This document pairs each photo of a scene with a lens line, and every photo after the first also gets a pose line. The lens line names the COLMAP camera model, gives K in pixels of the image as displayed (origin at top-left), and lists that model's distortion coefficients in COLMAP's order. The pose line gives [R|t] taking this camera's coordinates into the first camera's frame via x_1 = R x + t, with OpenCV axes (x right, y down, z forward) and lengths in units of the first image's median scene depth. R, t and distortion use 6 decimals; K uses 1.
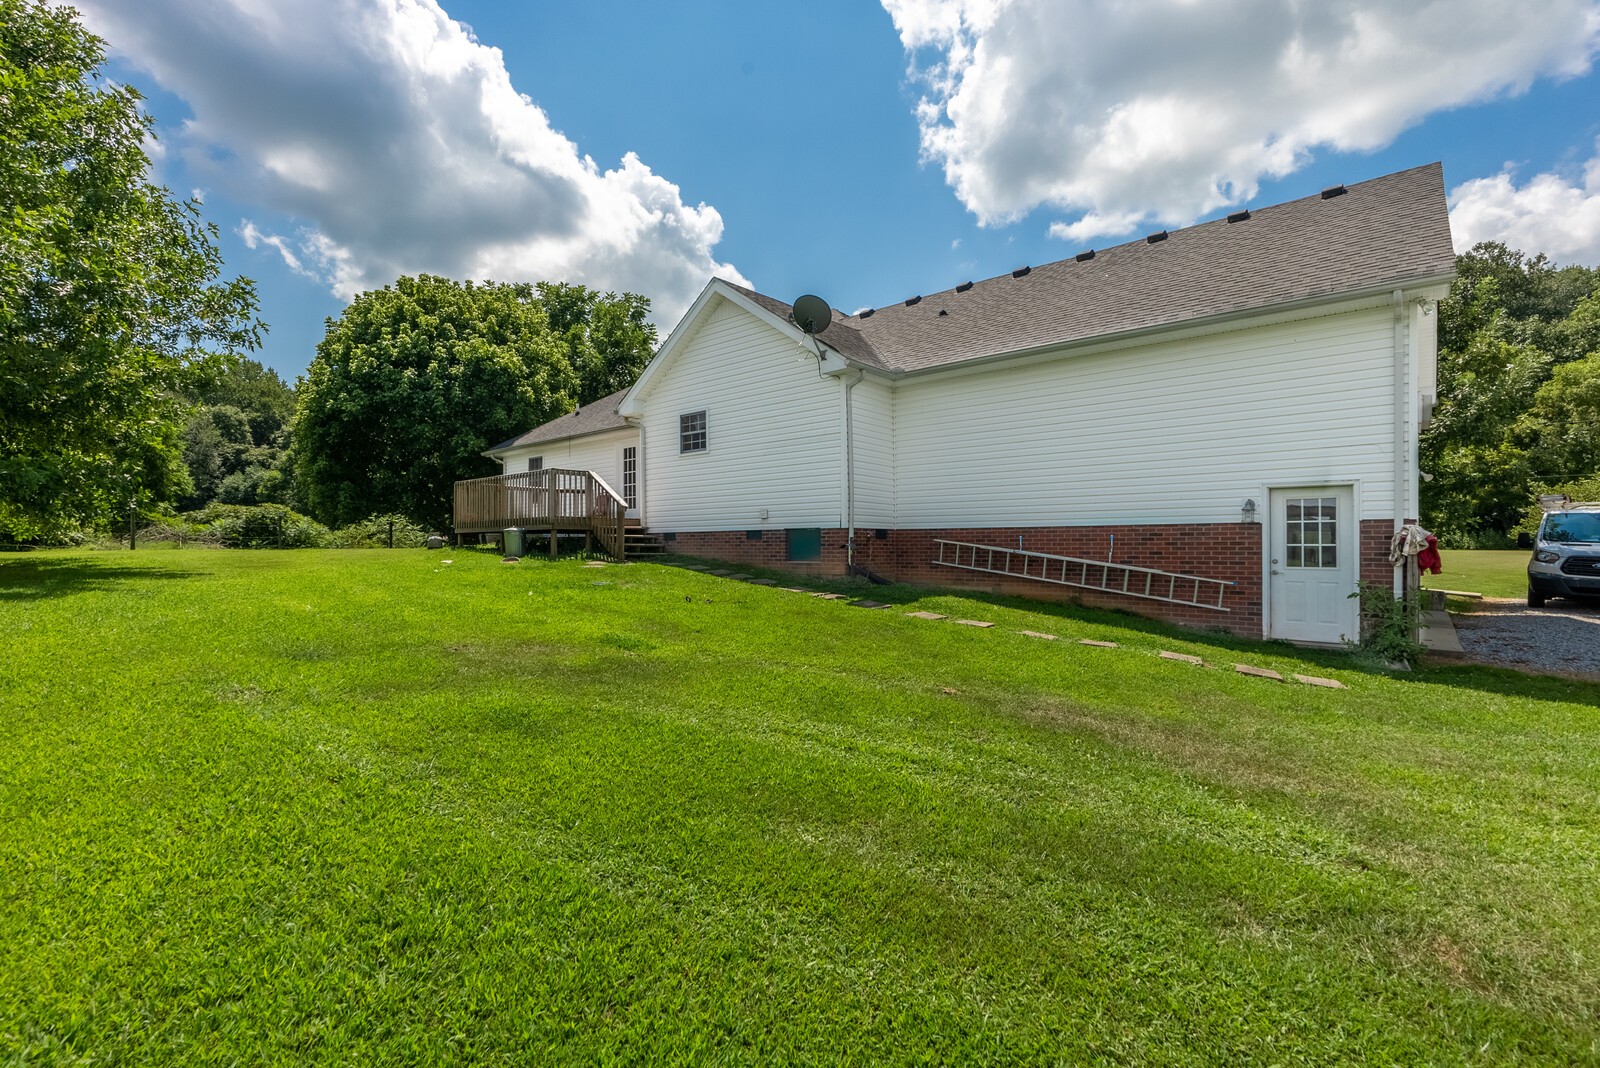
lens RADIAL K [[736.7, 0, 799.5], [0, 736.7, 536.5], [0, 0, 1]] dist [-0.000838, 0.000584]
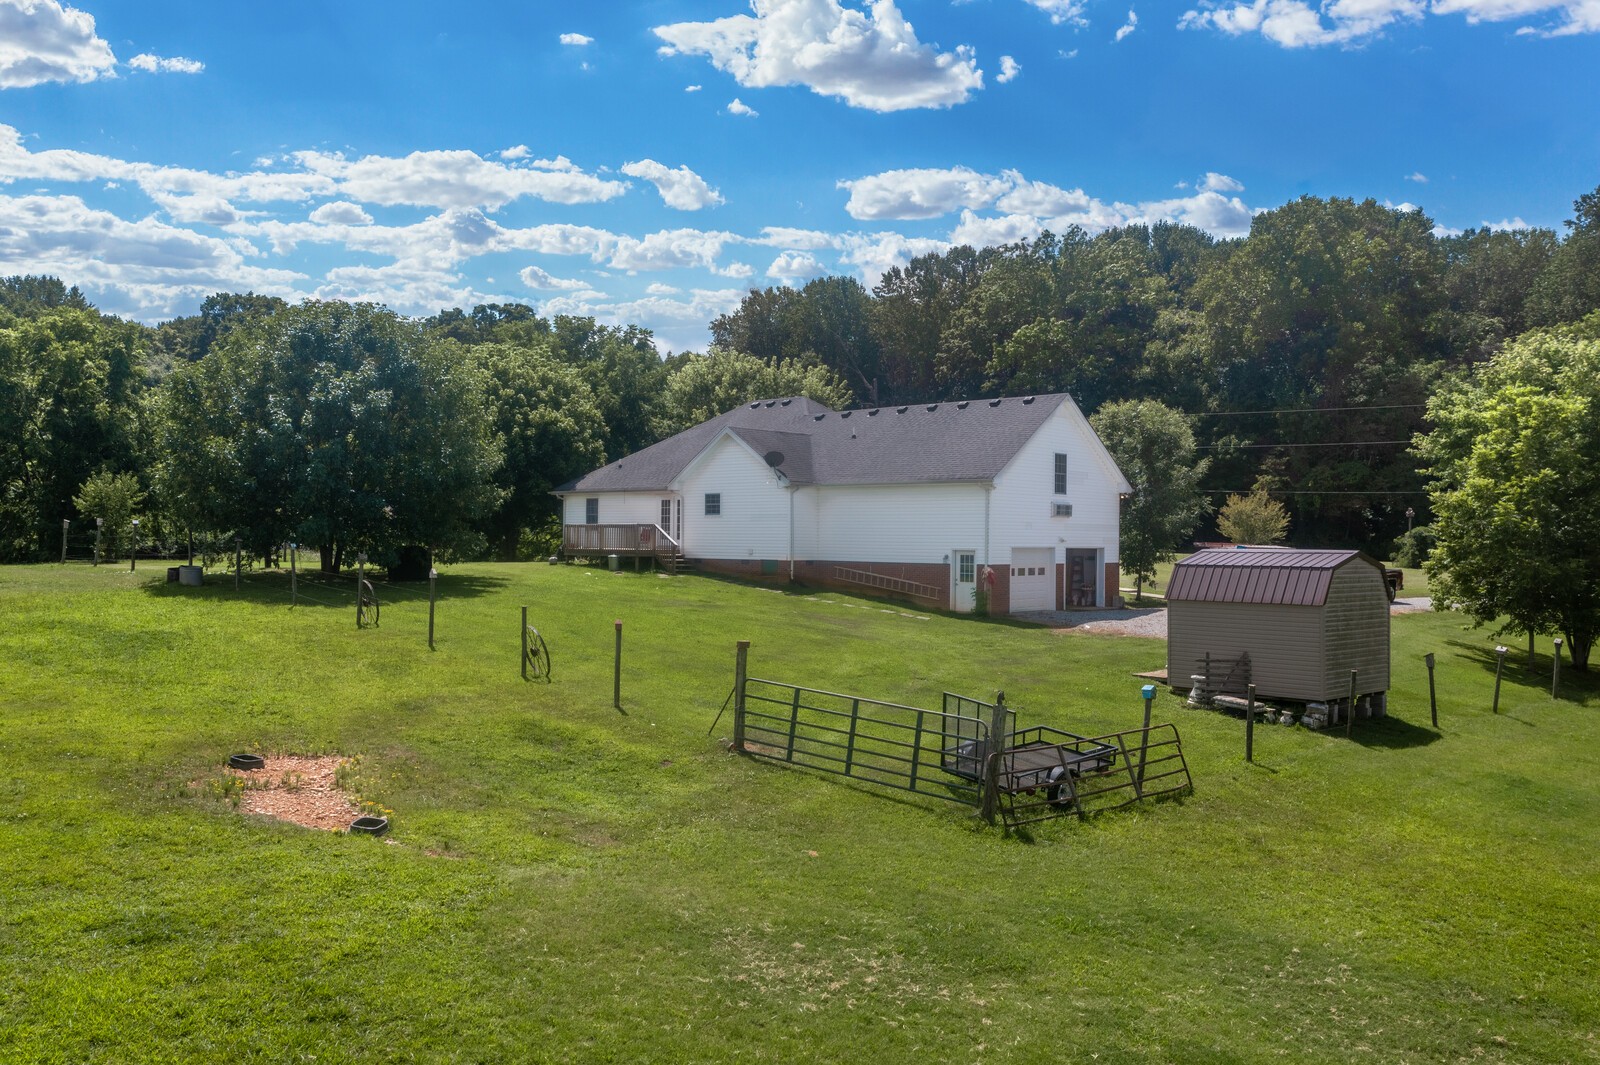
lens RADIAL K [[736.7, 0, 800.7], [0, 736.7, 535.8], [0, 0, 1]] dist [-0.000838, 0.000584]
pose [[0.999824, 0.012318, 0.014149, 0.028396], [-0.012135, 0.999843, -0.012885, -0.024391], [-0.014305, 0.012711, 0.999817, -0.481136]]
